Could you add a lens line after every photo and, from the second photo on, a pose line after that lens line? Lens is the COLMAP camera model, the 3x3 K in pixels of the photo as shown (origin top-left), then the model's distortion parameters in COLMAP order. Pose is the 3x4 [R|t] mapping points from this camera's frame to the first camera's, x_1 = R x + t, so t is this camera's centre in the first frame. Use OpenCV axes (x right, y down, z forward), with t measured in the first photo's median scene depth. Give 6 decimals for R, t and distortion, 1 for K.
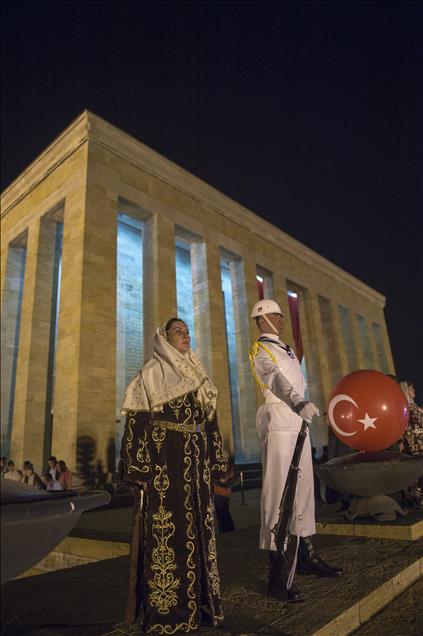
lens RADIAL K [[428.9, 0, 210.4], [0, 428.9, 317.3], [0, 0, 1]] dist [-0.009750, -0.001022]
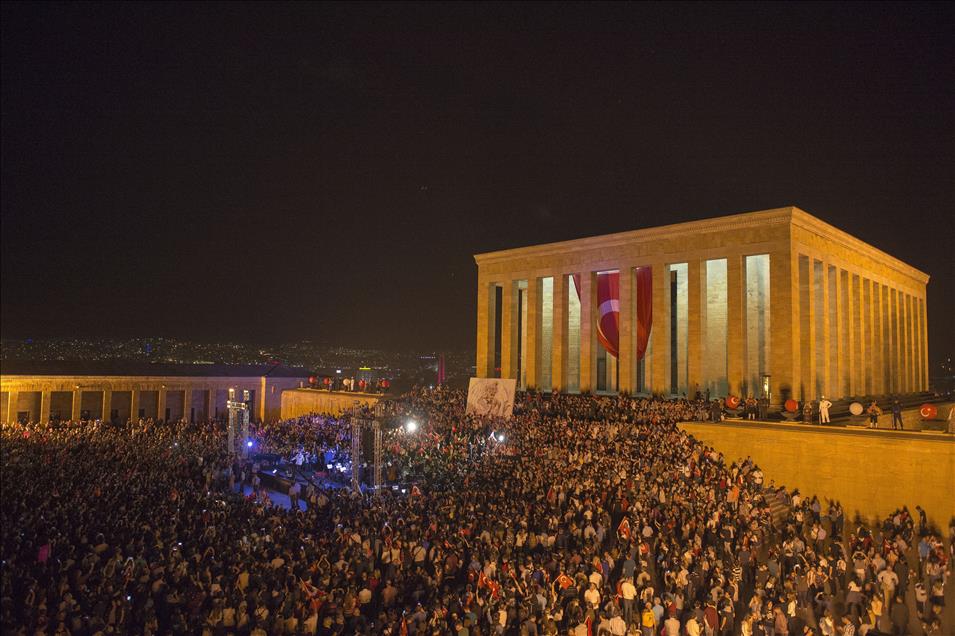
lens RADIAL K [[639.7, 0, 478.5], [0, 639.7, 318.6], [0, 0, 1]] dist [-0.046884, -0.003502]
pose [[-0.070141, -0.011896, -0.997466, 2.485443], [0.304940, 0.951807, -0.032794, 0.010899], [0.949785, -0.306467, -0.063133, 0.801977]]
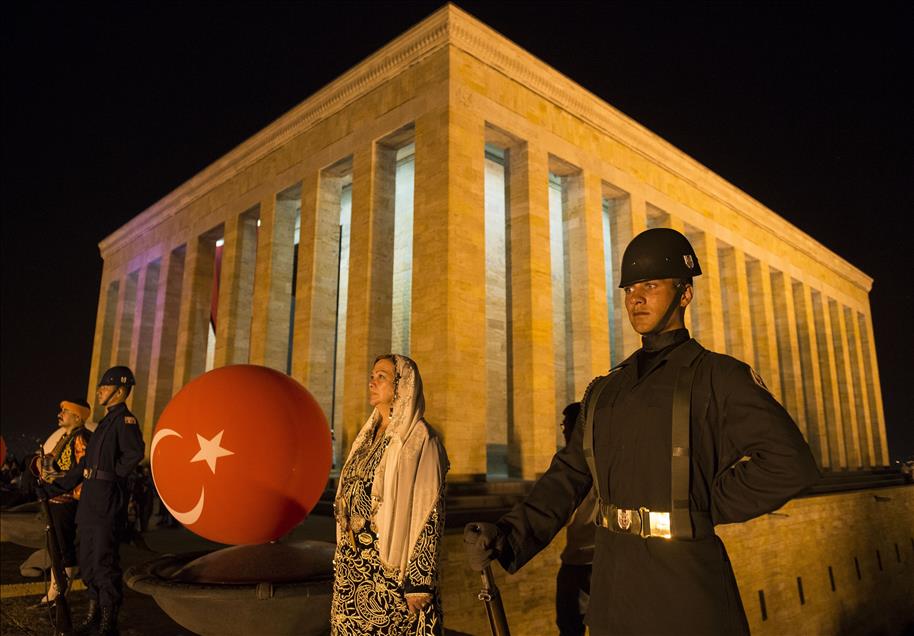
lens RADIAL K [[674.7, 0, 432.3], [0, 674.7, 312.4], [0, 0, 1]] dist [-0.060920, 0.009666]
pose [[-0.083628, -0.153230, -0.984645, 1.394403], [0.314267, 0.933626, -0.171982, 0.397153], [0.945644, -0.323825, -0.029922, 1.508056]]
